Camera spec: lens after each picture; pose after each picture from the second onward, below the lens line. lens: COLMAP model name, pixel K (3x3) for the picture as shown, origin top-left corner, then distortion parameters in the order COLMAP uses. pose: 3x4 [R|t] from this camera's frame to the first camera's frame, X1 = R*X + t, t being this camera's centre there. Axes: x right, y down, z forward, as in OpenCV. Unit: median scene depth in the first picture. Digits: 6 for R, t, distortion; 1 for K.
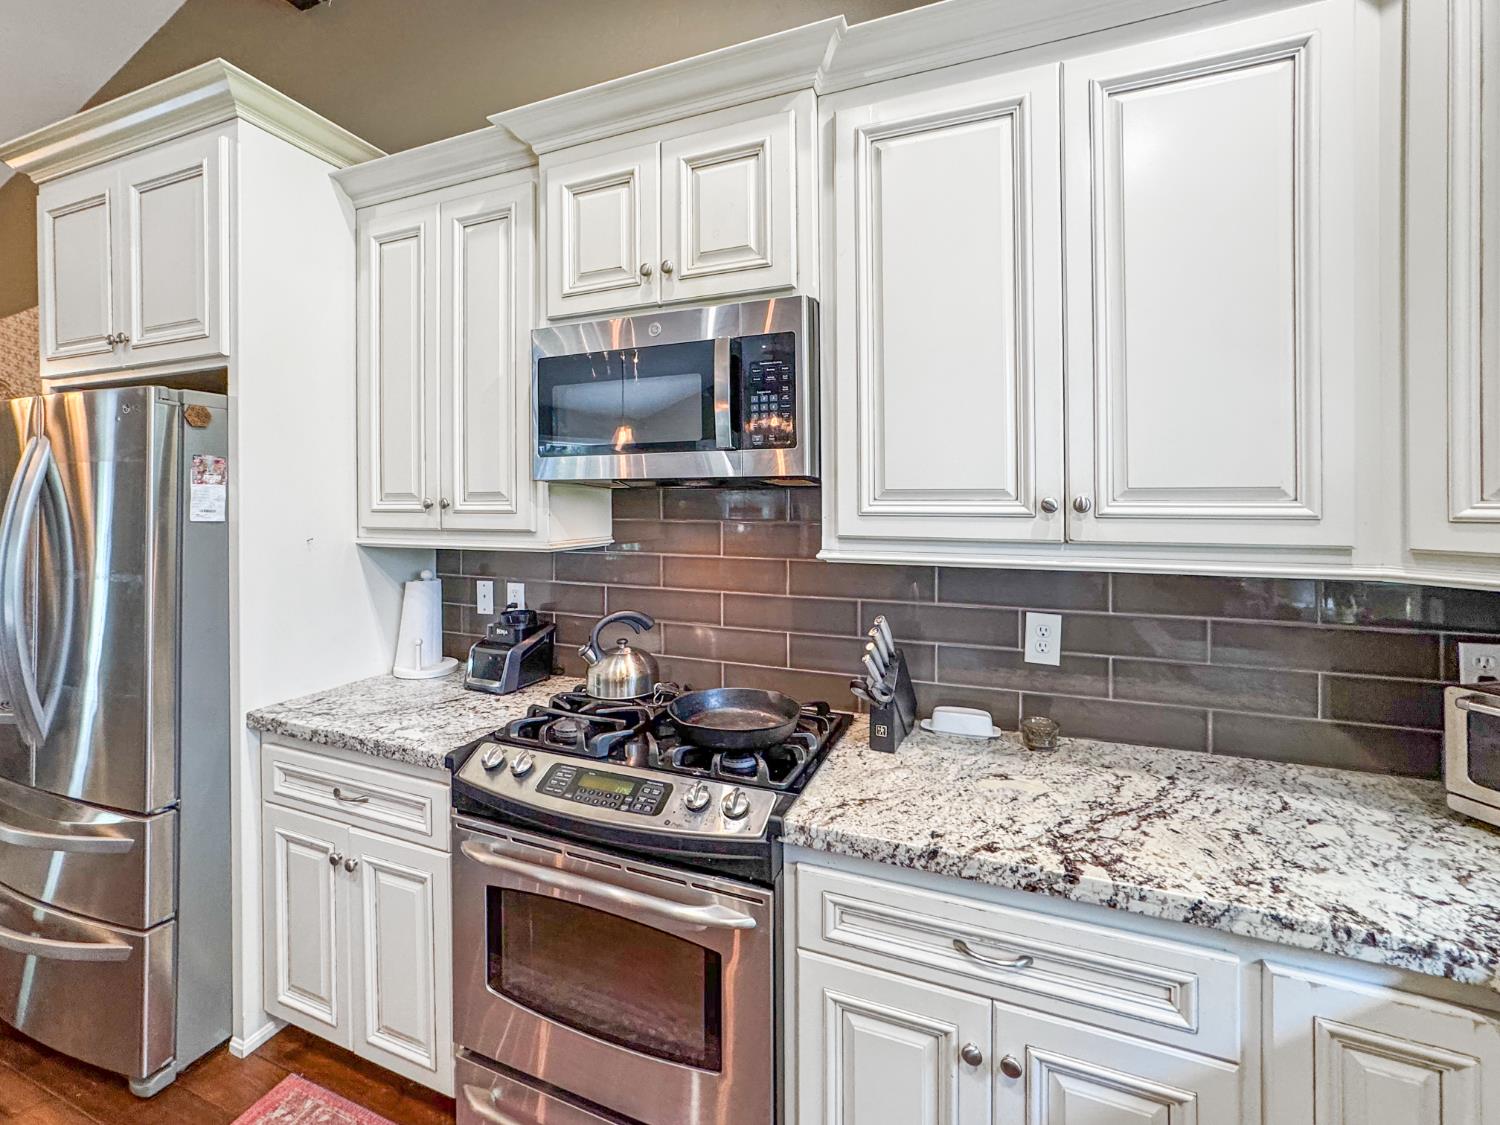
lens RADIAL K [[643.9, 0, 754.5], [0, 643.9, 482.0], [0, 0, 1]] dist [-0.023542, 0.000110]
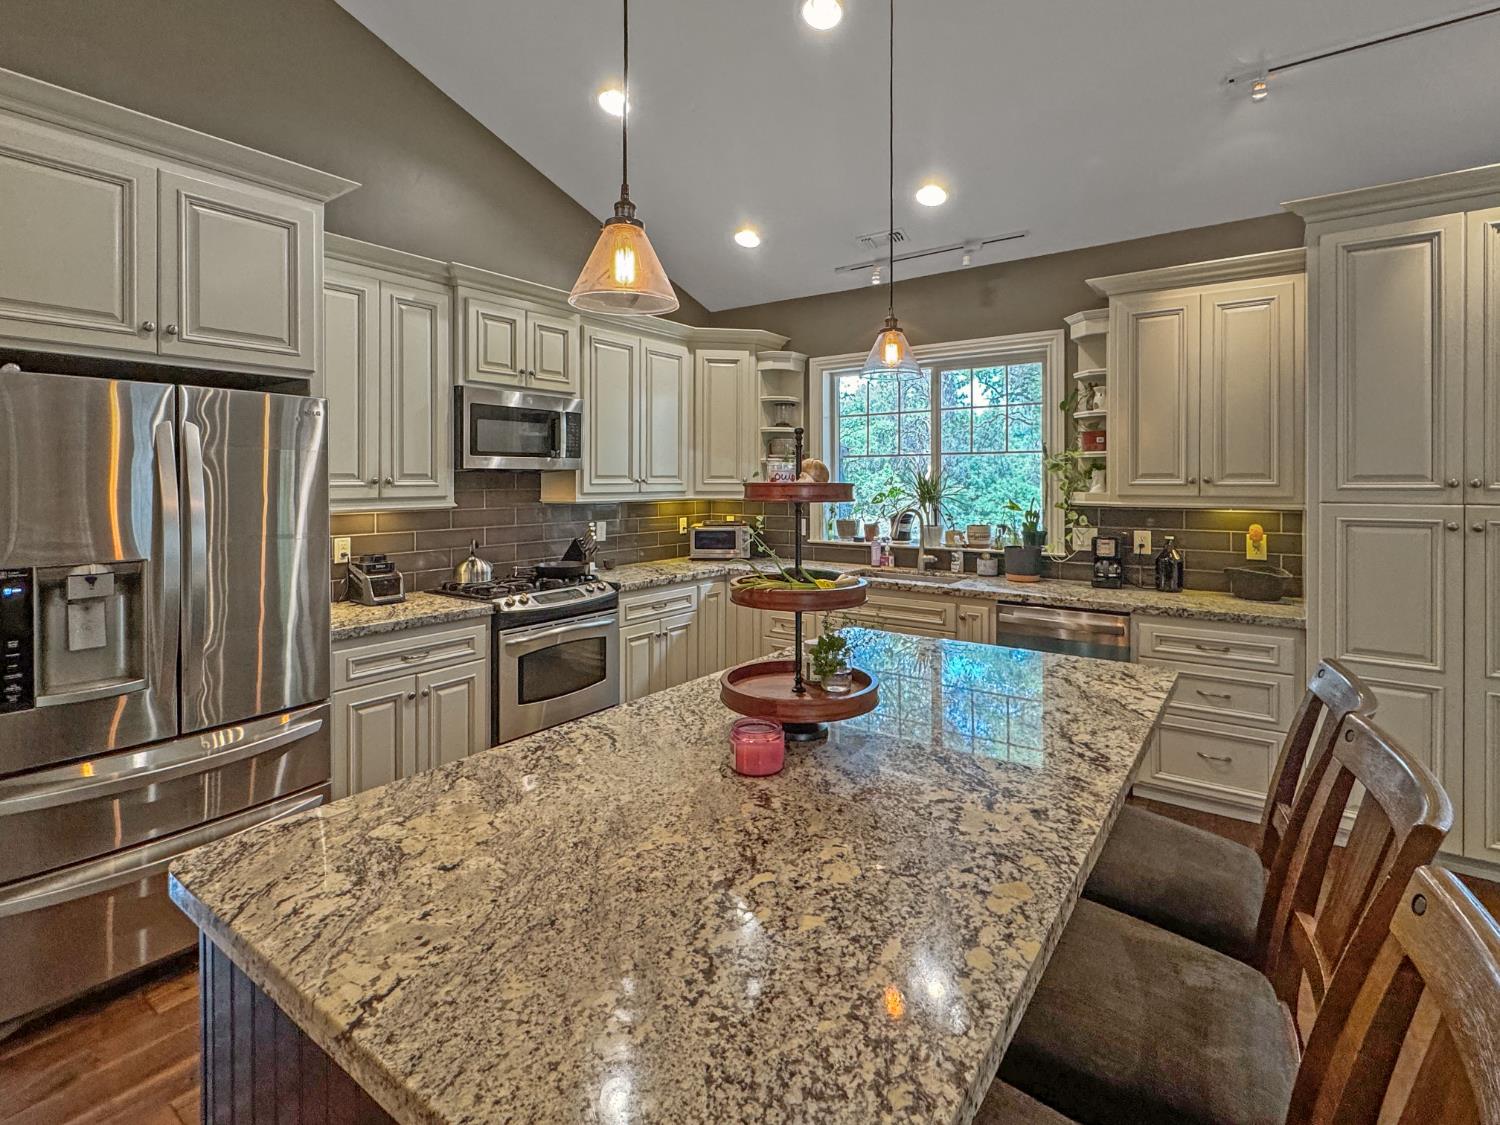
lens RADIAL K [[743.4, 0, 729.6], [0, 743.4, 479.1], [0, 0, 1]] dist [-0.003685, -0.000022]
pose [[0.262527, 0.004519, 0.964914, -2.436649], [-0.019338, 0.999813, 0.000579, 0.013927], [-0.964731, -0.018811, 0.262565, -0.324701]]
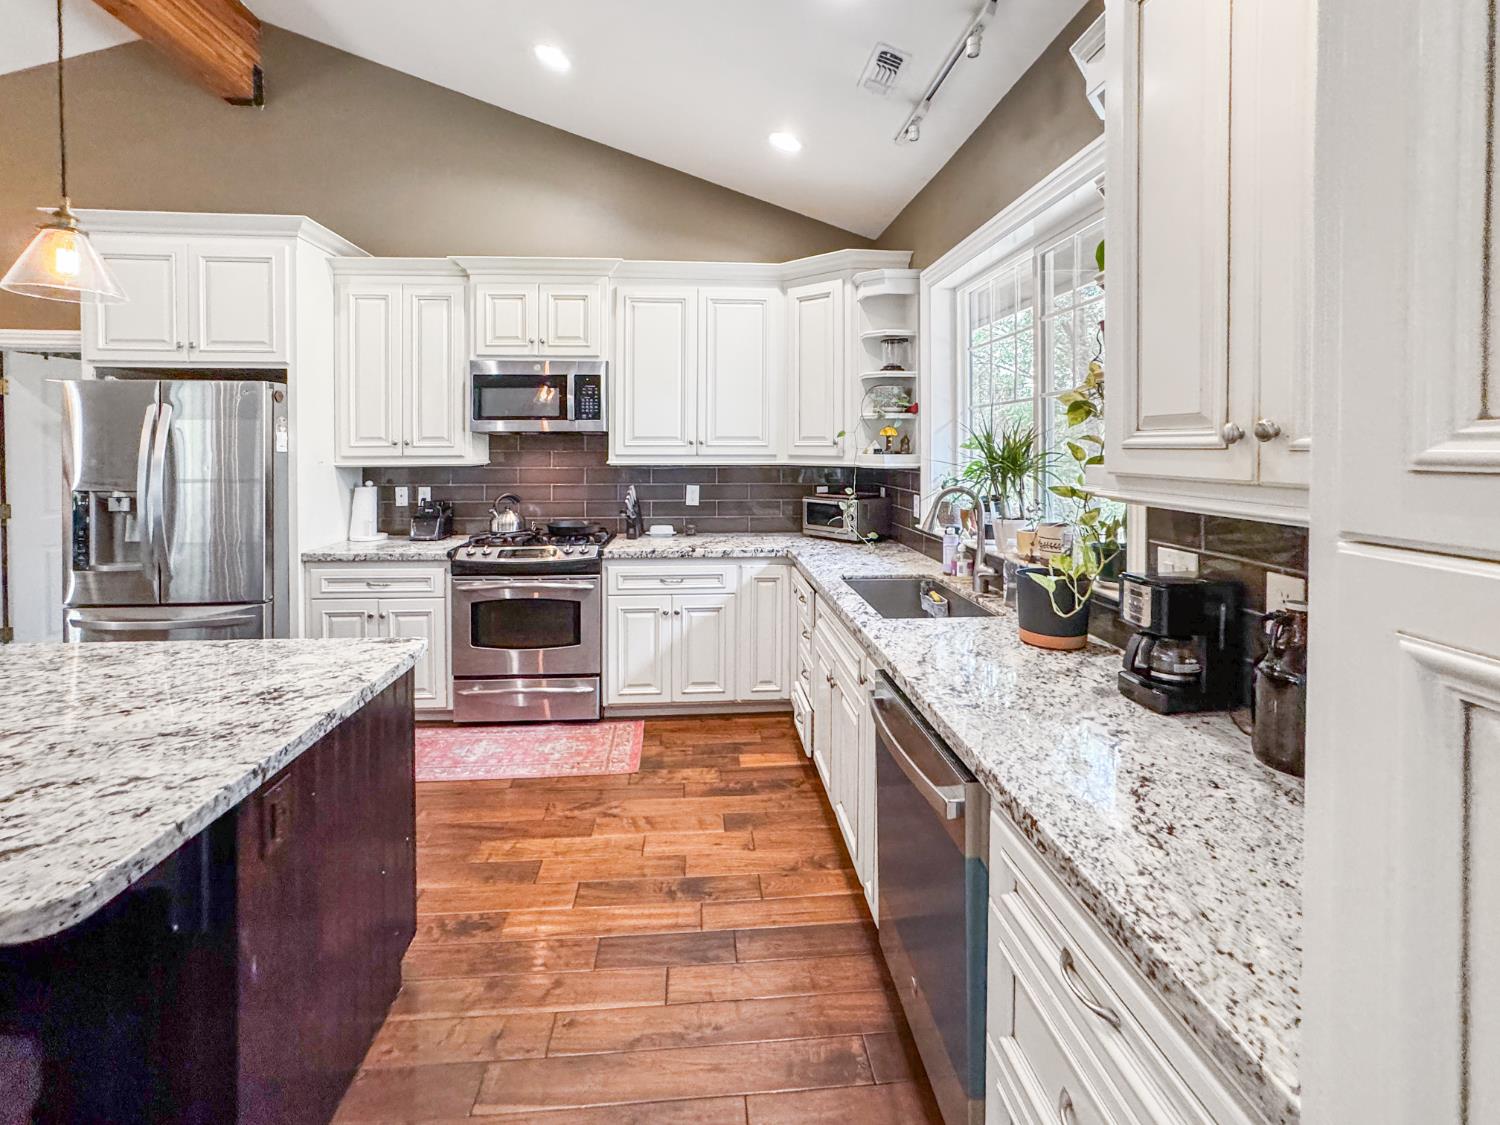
lens RADIAL K [[643.9, 0, 738.6], [0, 643.9, 440.3], [0, 0, 1]] dist [-0.023542, 0.000110]
pose [[0.906816, 0.002818, 0.421518, -0.479225], [-0.011420, 0.999775, 0.017884, -0.023072], [-0.421372, -0.021031, 0.906644, -1.443533]]
